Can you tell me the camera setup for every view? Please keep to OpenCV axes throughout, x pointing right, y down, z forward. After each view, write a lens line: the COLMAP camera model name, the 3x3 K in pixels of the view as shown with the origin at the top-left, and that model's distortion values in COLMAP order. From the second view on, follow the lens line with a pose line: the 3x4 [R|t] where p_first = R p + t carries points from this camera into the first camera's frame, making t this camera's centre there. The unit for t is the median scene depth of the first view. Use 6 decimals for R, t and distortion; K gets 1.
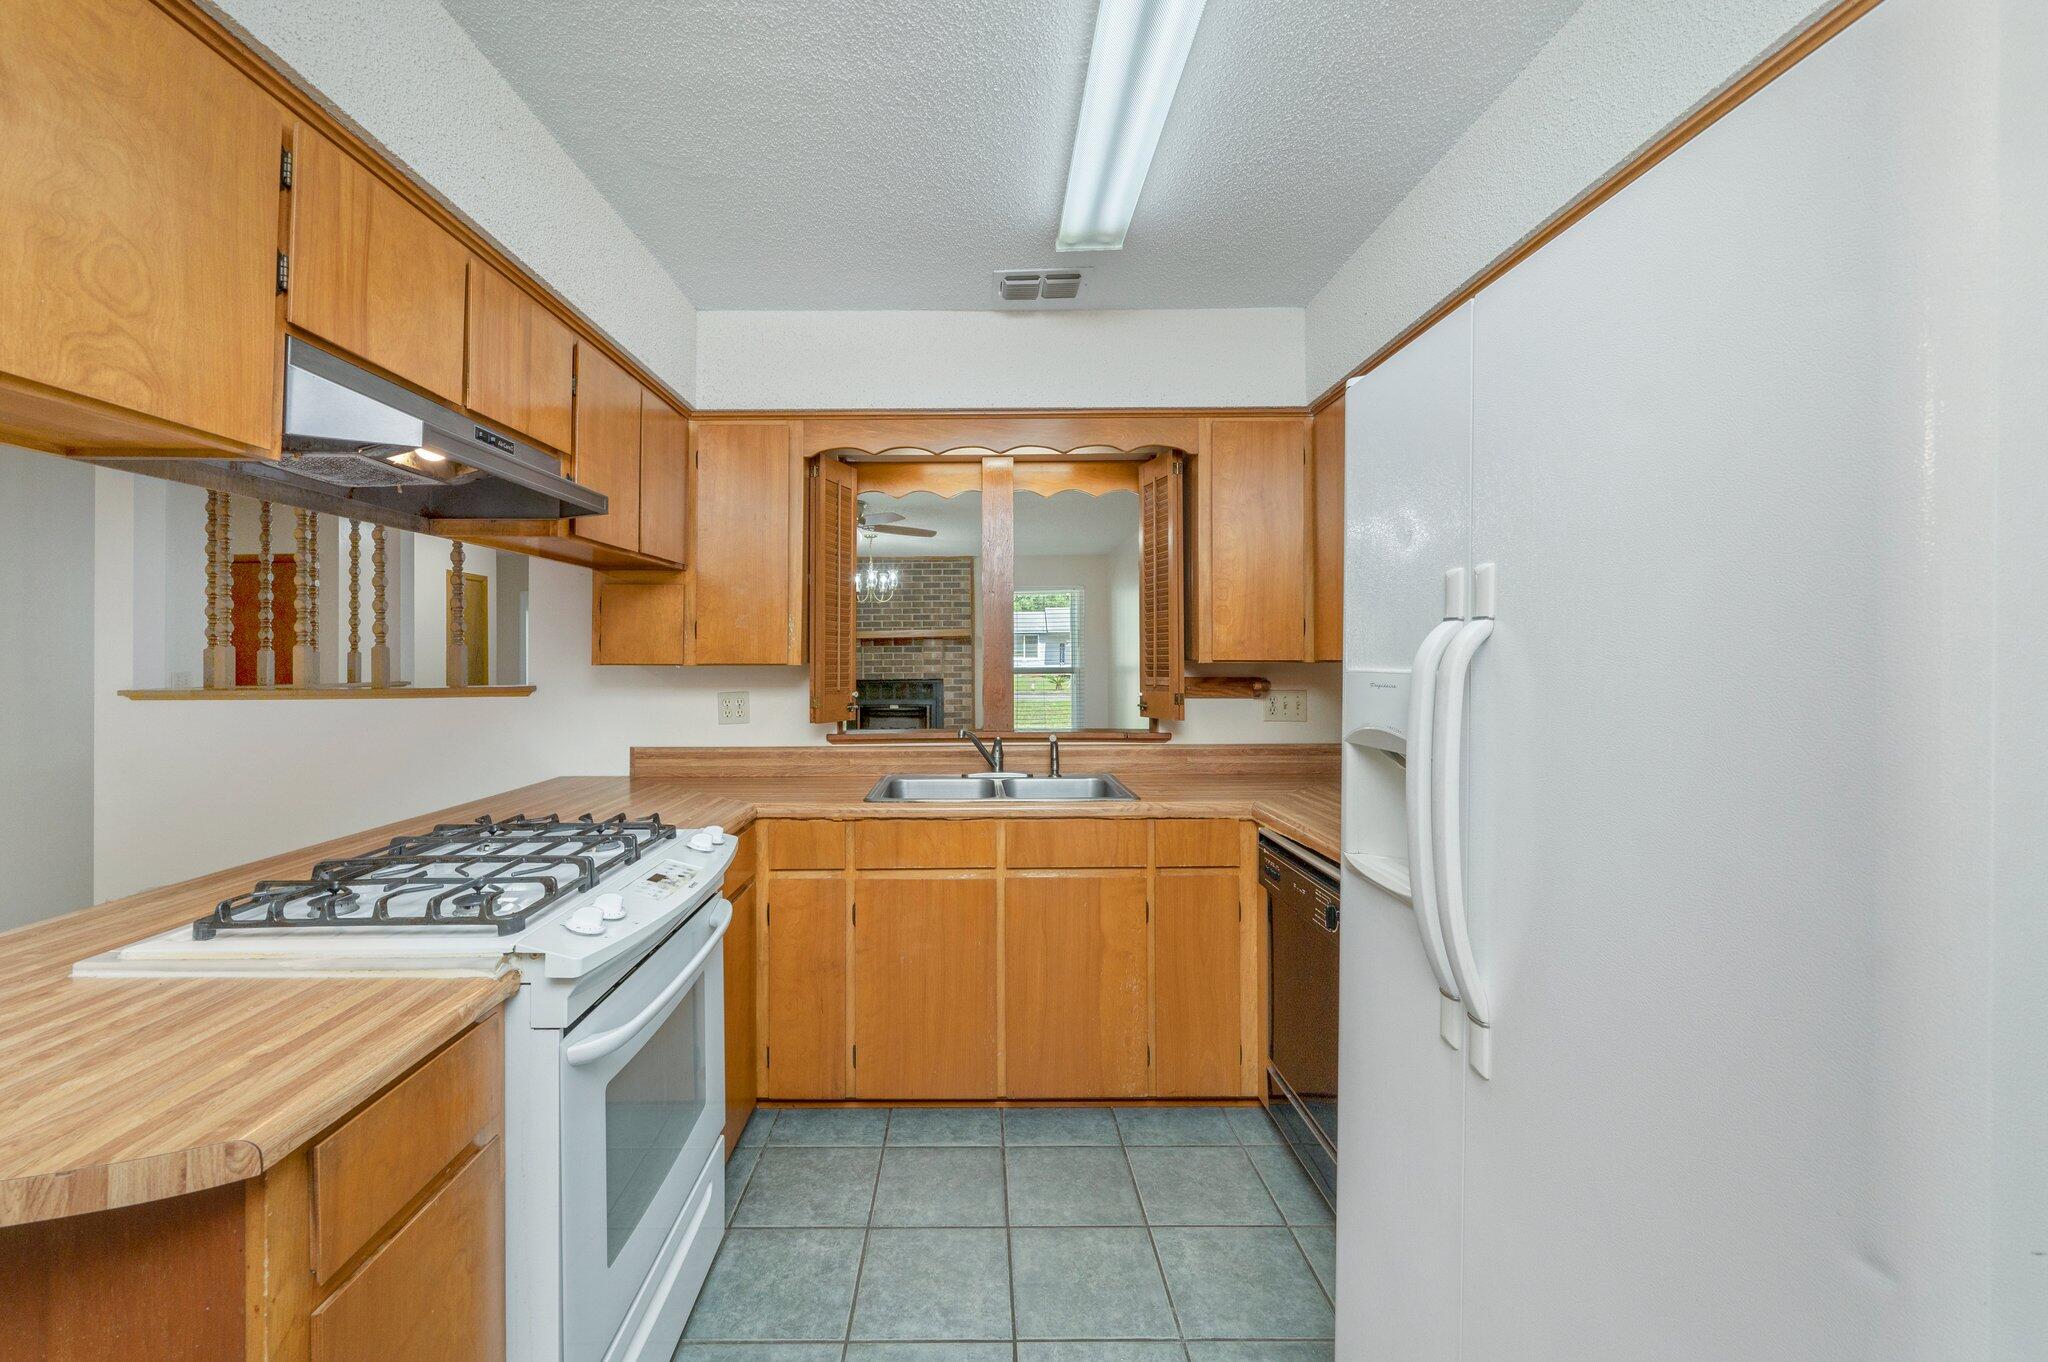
lens RADIAL K [[846.0, 0, 968.8], [0, 846.0, 647.7], [0, 0, 1]] dist [-0.001088, -0.000229]
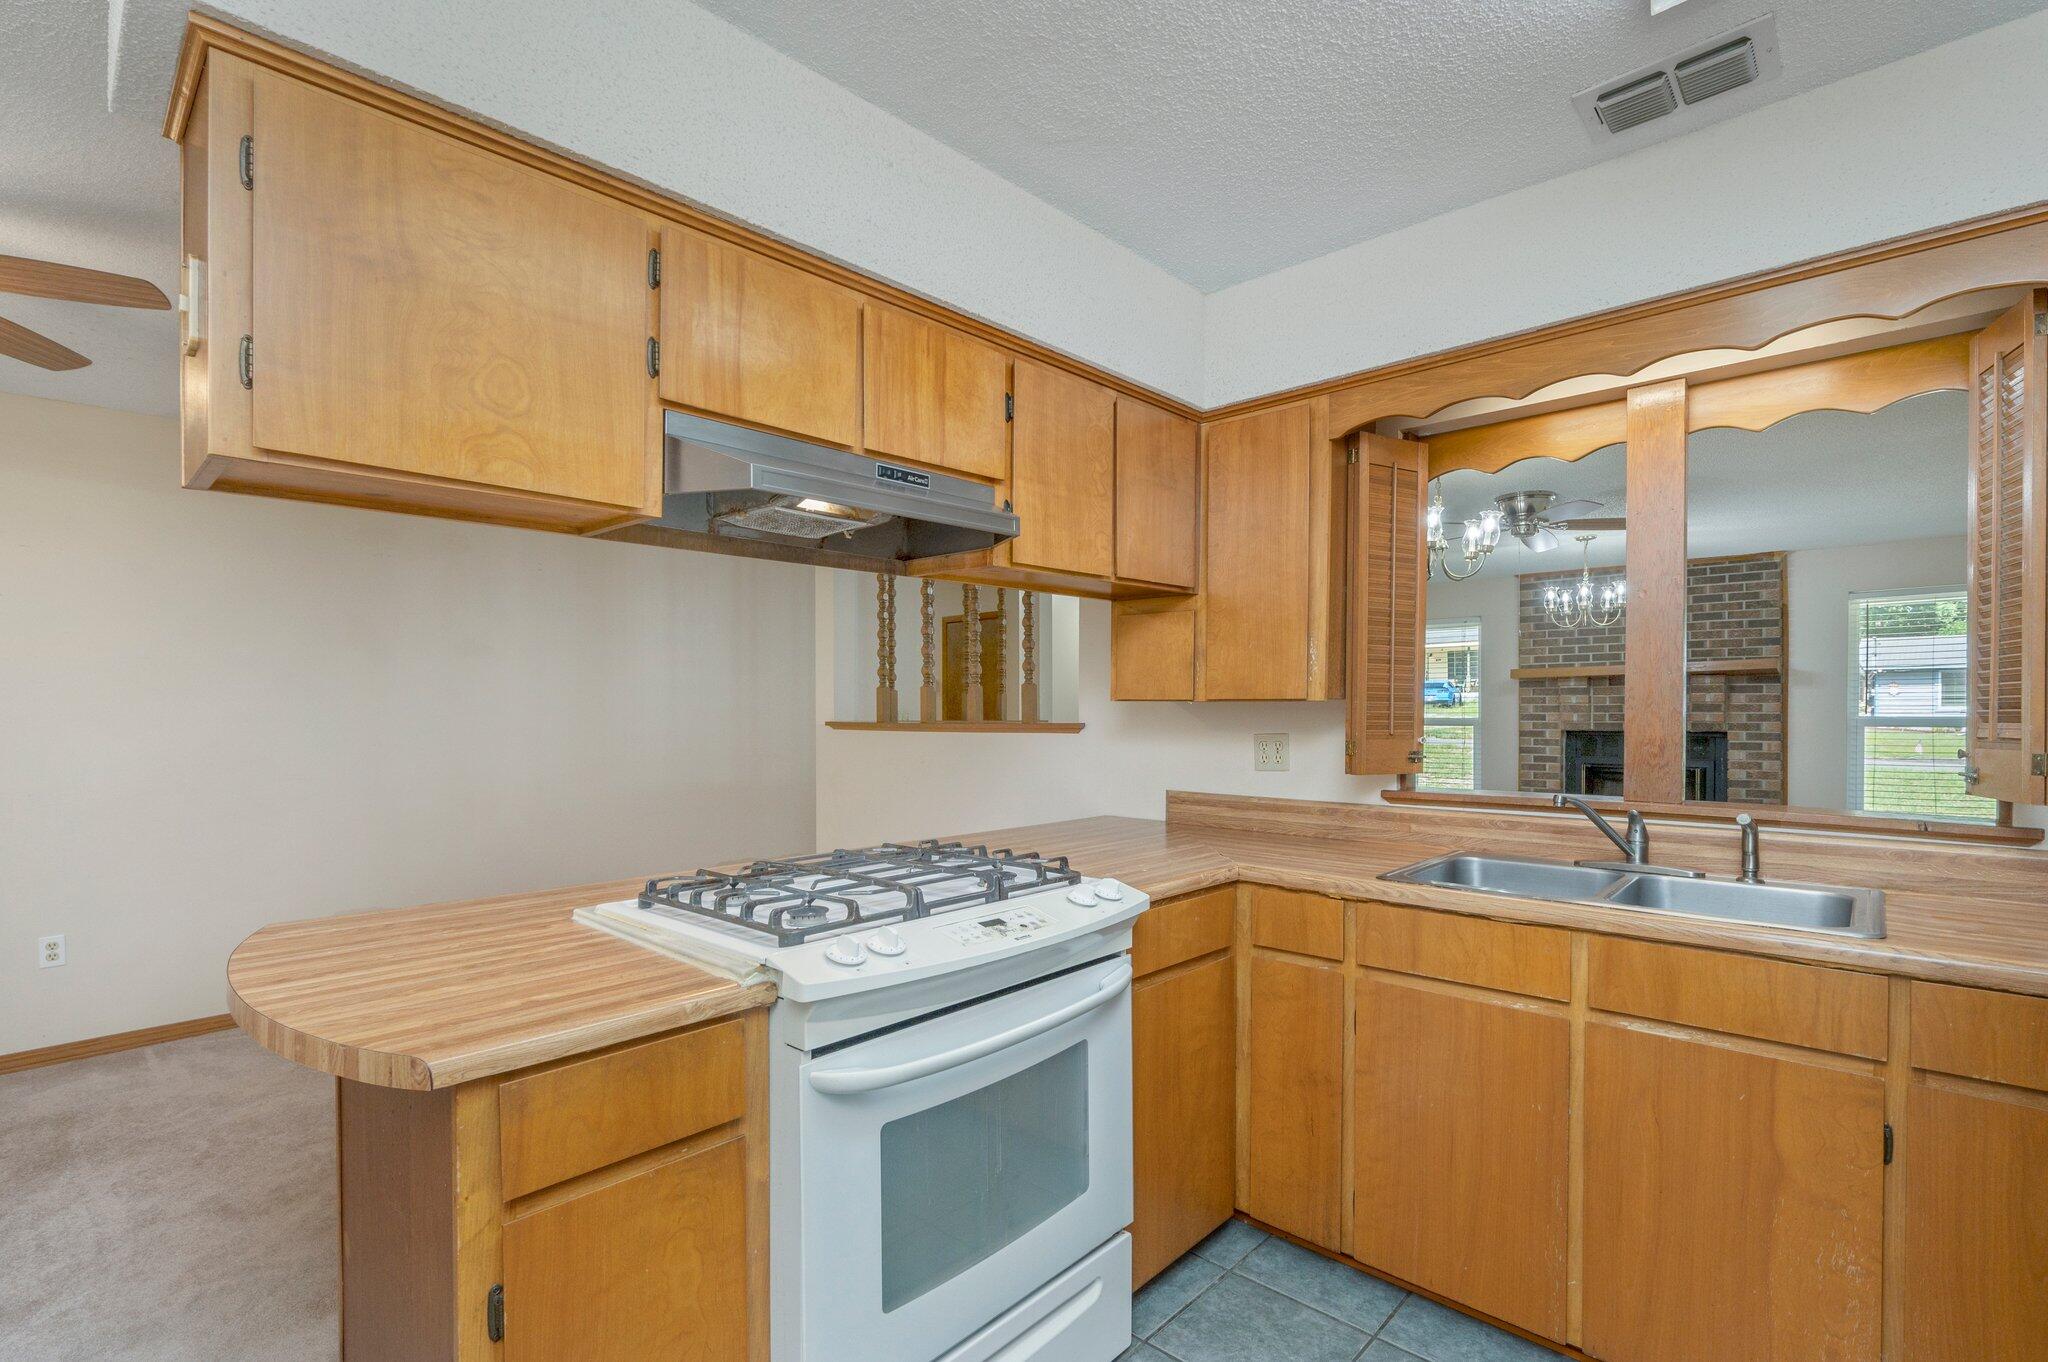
lens RADIAL K [[922.6, 0, 1023.7], [0, 922.6, 714.4], [0, 0, 1]] dist [-0.002715, 0.001063]
pose [[0.734160, 0.009409, -0.678911, 0.206371], [0.005504, 0.999789, 0.019808, 0.015824], [0.678954, -0.018278, 0.733953, 0.179460]]
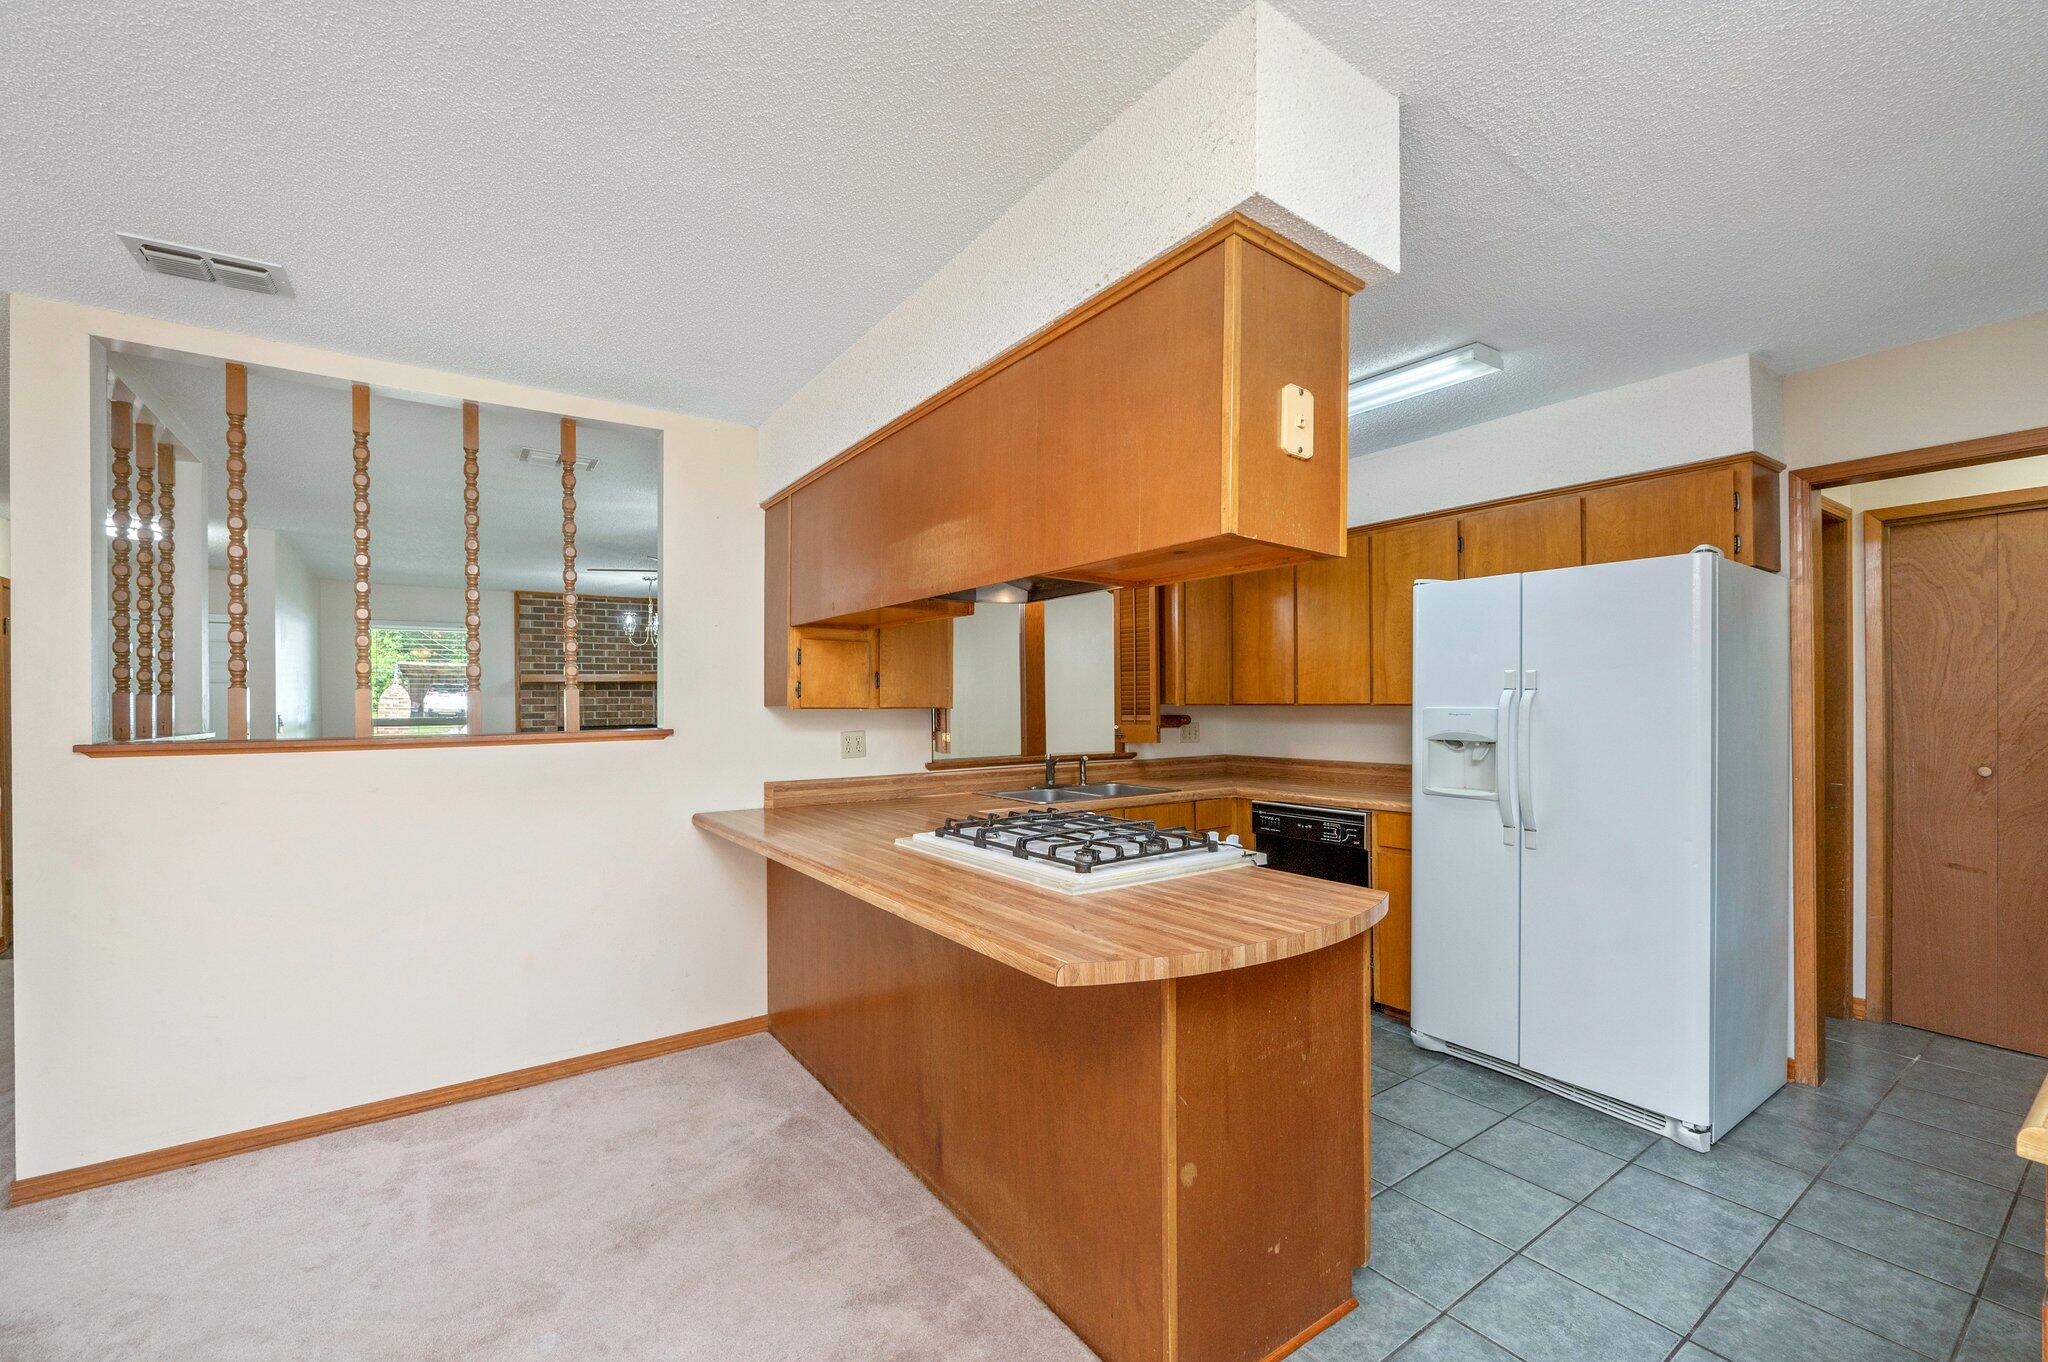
lens RADIAL K [[846.0, 0, 1029.8], [0, 846.0, 700.8], [0, 0, 1]] dist [-0.001088, -0.000229]
pose [[0.812745, 0.001047, 0.582619, -0.931376], [-0.006877, 0.999946, 0.007798, -0.001326], [-0.582580, -0.010344, 0.812708, -0.126653]]
